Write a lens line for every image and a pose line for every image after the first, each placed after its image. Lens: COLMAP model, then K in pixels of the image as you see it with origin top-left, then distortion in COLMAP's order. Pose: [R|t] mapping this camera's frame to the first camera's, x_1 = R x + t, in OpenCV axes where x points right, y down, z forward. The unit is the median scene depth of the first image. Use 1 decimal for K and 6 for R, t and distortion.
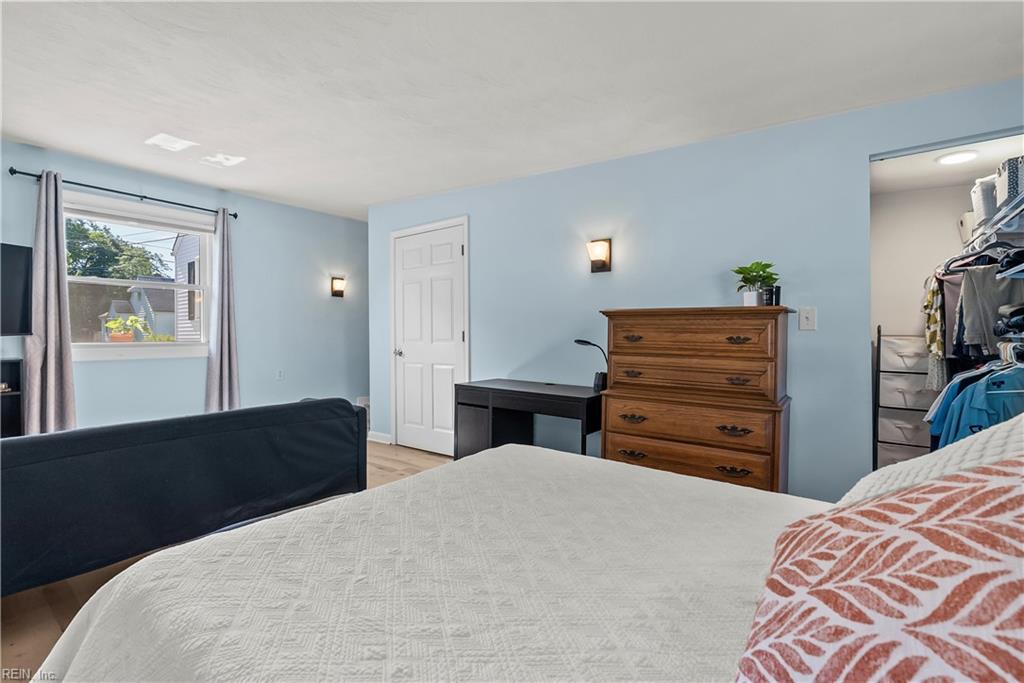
lens RADIAL K [[458.8, 0, 515.8], [0, 458.8, 329.0], [0, 0, 1]] dist [-0.001432, -0.000327]
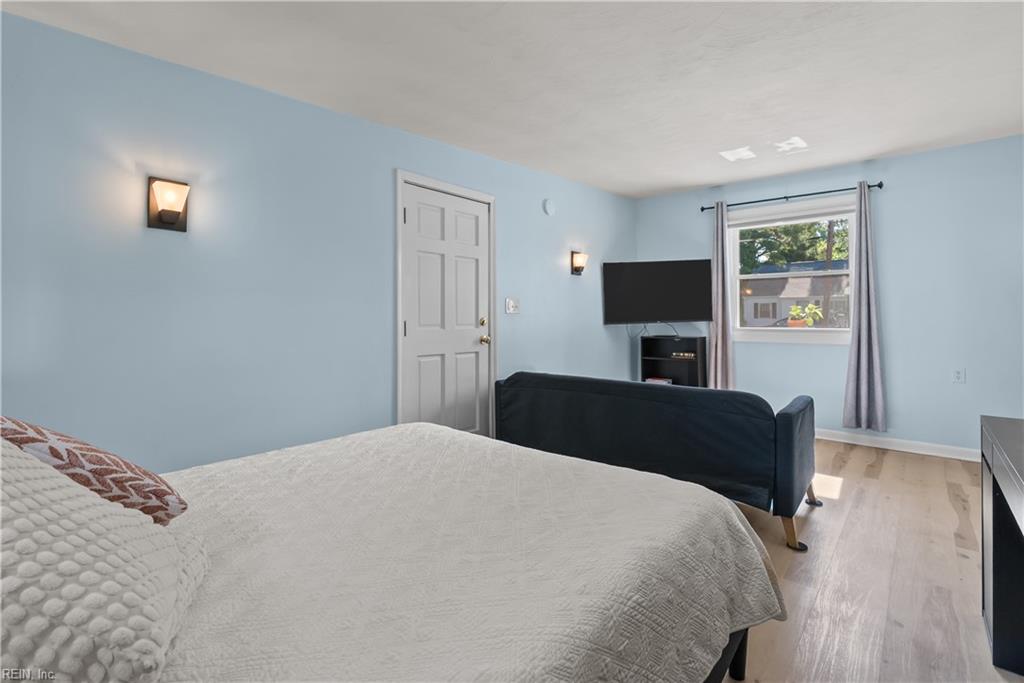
lens RADIAL K [[458.8, 0, 515.8], [0, 458.8, 329.0], [0, 0, 1]] dist [-0.001432, -0.000327]
pose [[-0.067263, 0.026344, -0.997387, 0.419688], [0.008255, 0.999632, 0.025846, -0.000536], [0.997701, -0.006495, -0.067456, 0.481326]]
